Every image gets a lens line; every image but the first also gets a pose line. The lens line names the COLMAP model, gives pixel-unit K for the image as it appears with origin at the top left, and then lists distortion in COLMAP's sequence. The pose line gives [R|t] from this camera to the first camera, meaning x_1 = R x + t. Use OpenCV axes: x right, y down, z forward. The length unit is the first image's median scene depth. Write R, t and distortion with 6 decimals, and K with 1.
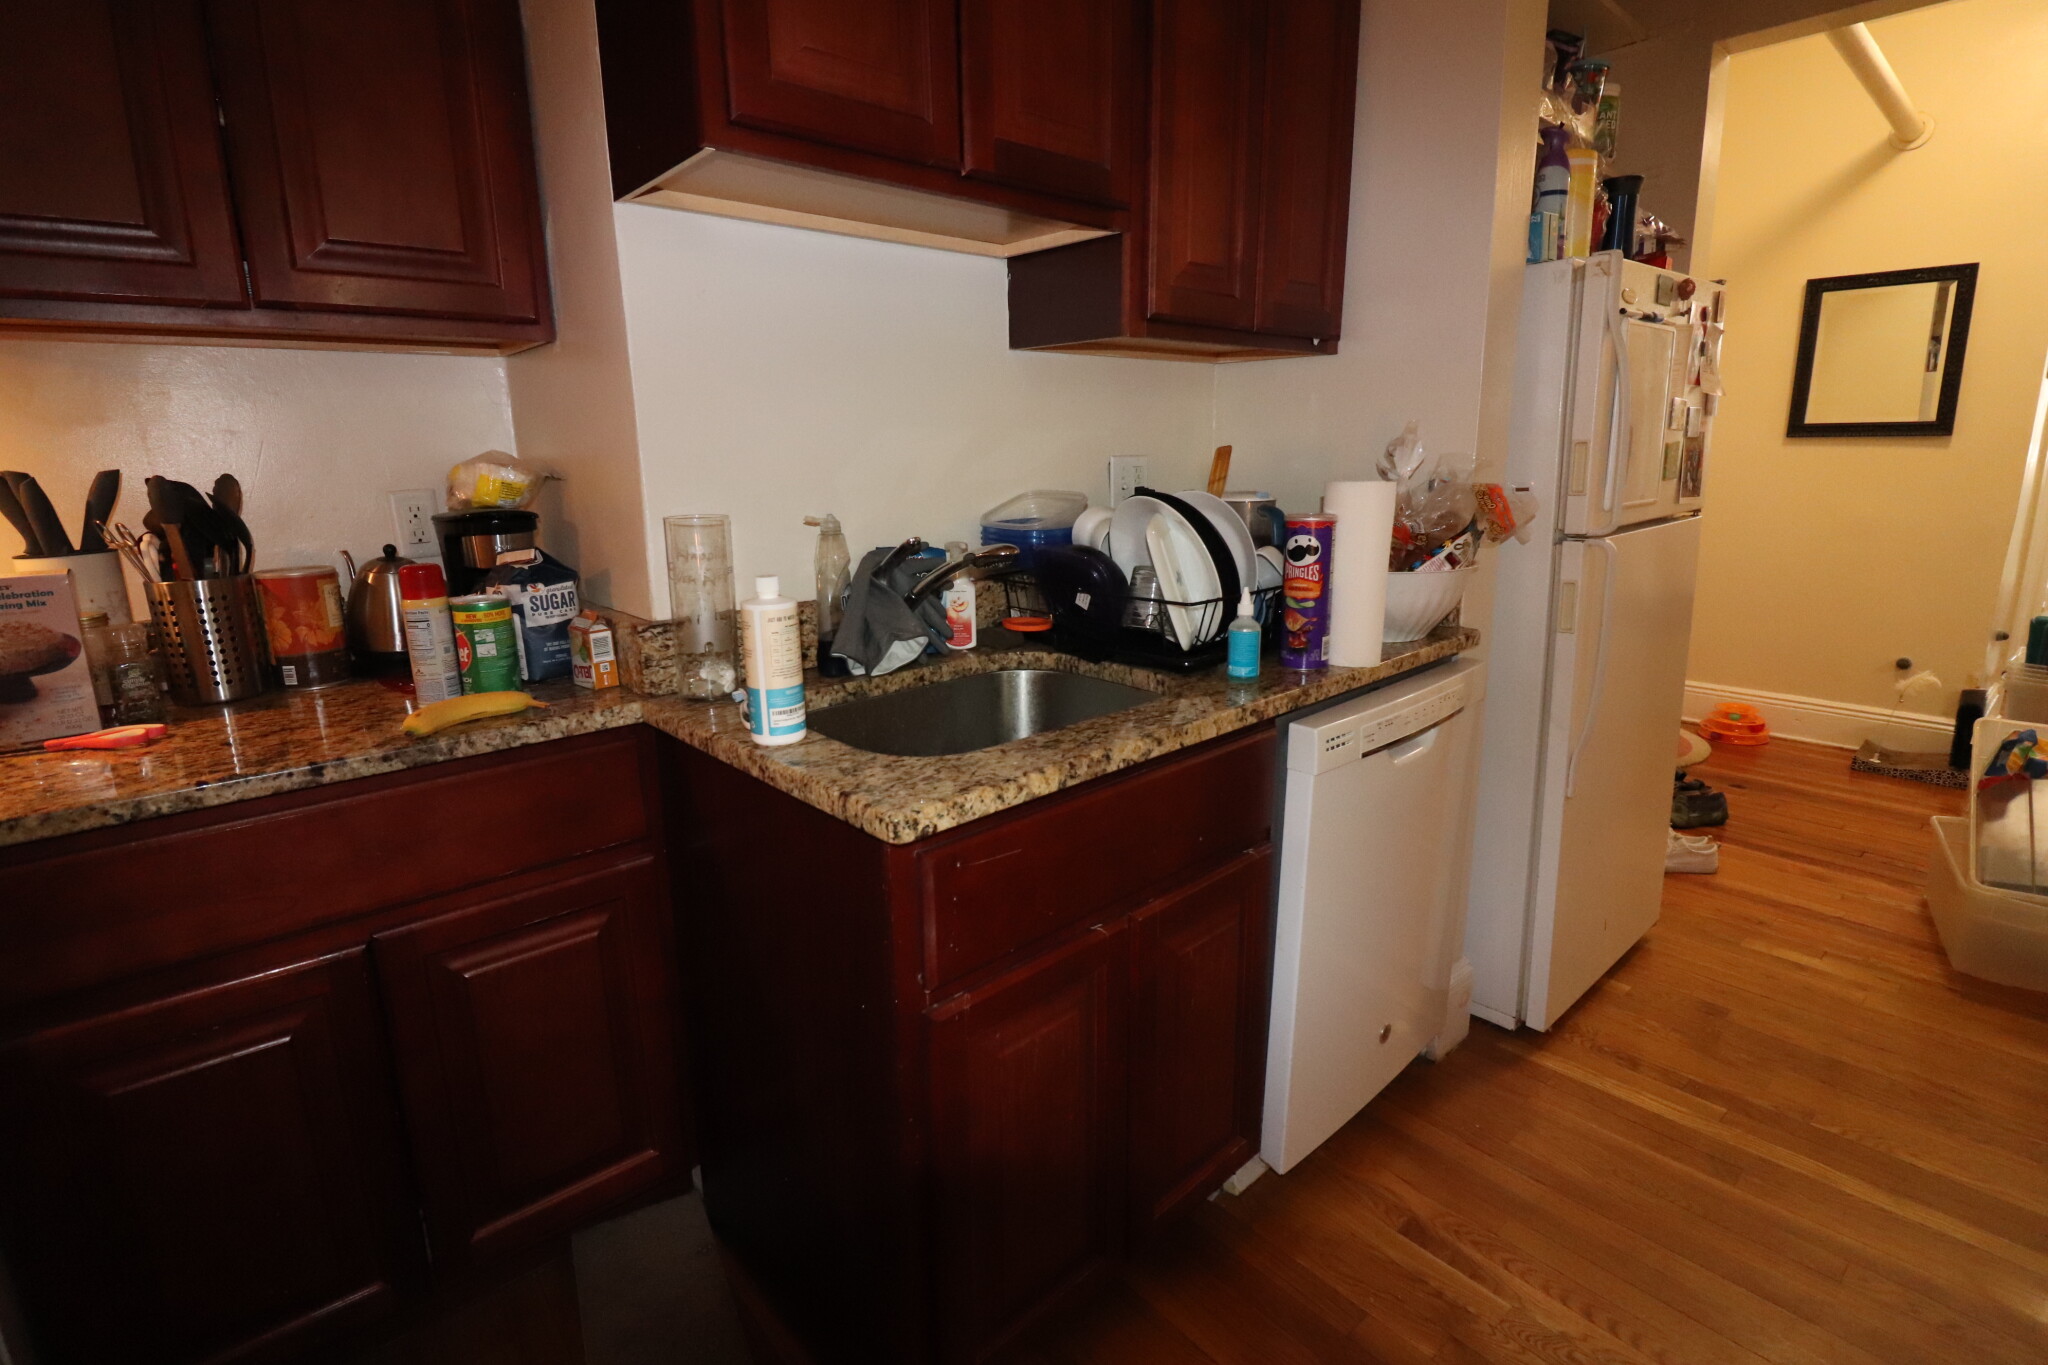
lens RADIAL K [[968.8, 0, 1025.7], [0, 968.8, 662.6], [0, 0, 1]] dist [-0.003478, -0.008427]
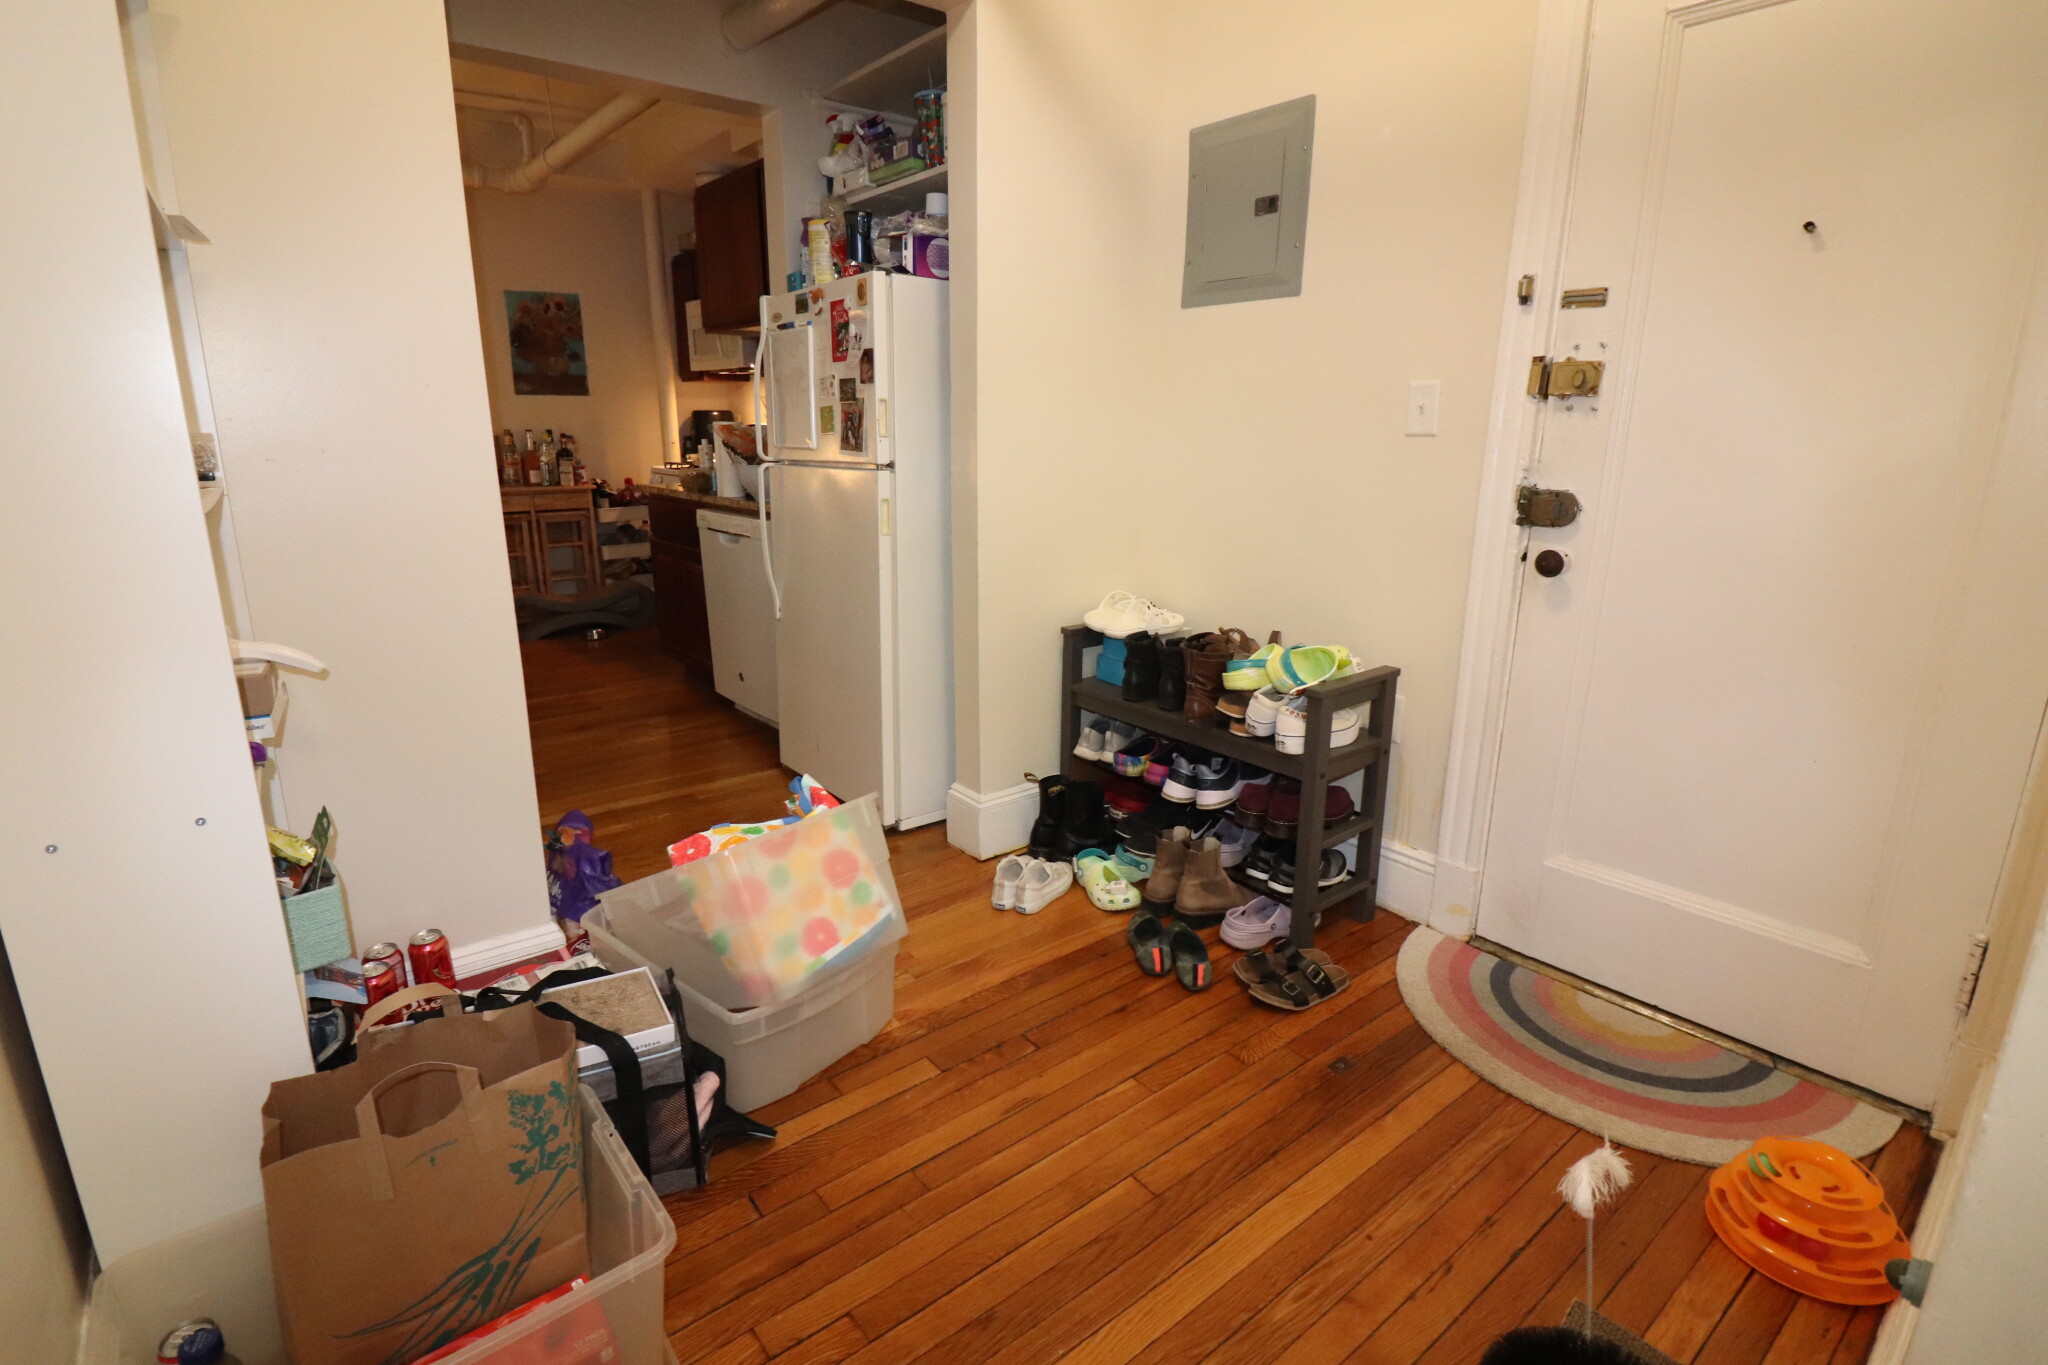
lens RADIAL K [[968.8, 0, 1025.7], [0, 968.8, 674.7], [0, 0, 1]] dist [-0.003478, -0.008427]
pose [[-0.051214, 0.259123, -0.964486, 1.897523], [-0.219589, 0.939197, 0.263989, -0.323640], [0.974247, 0.225310, 0.008800, 1.368336]]
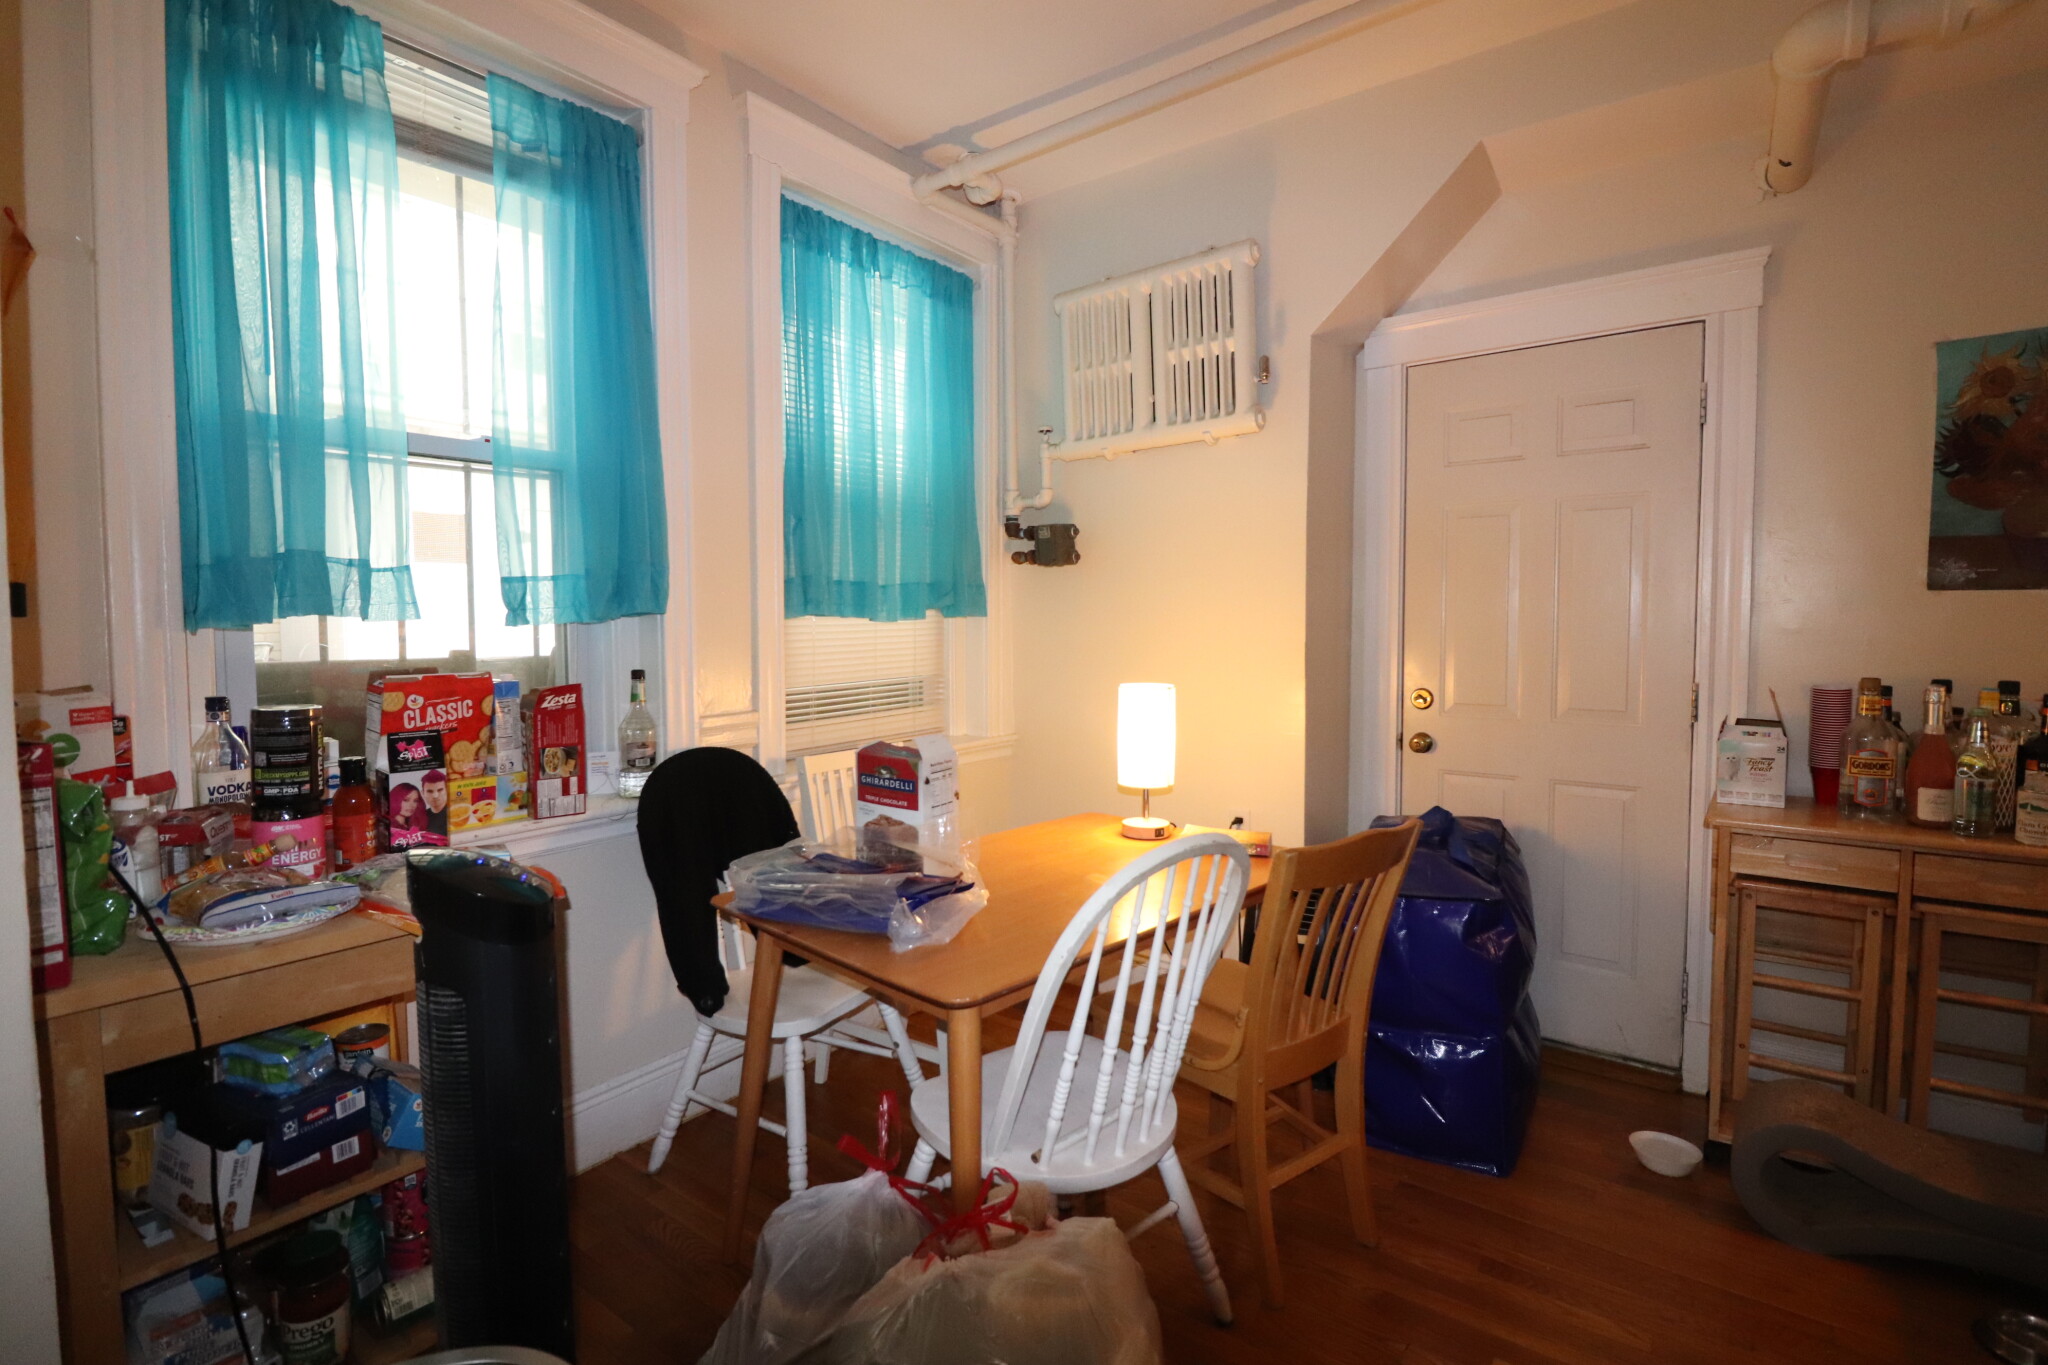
lens RADIAL K [[968.8, 0, 1014.4], [0, 968.8, 666.2], [0, 0, 1]] dist [-0.003478, -0.008427]
pose [[-0.979781, 0.030203, -0.197781, 0.984667], [-0.025012, 0.962295, 0.270856, -0.259229], [0.198504, 0.270327, -0.942083, 0.941297]]
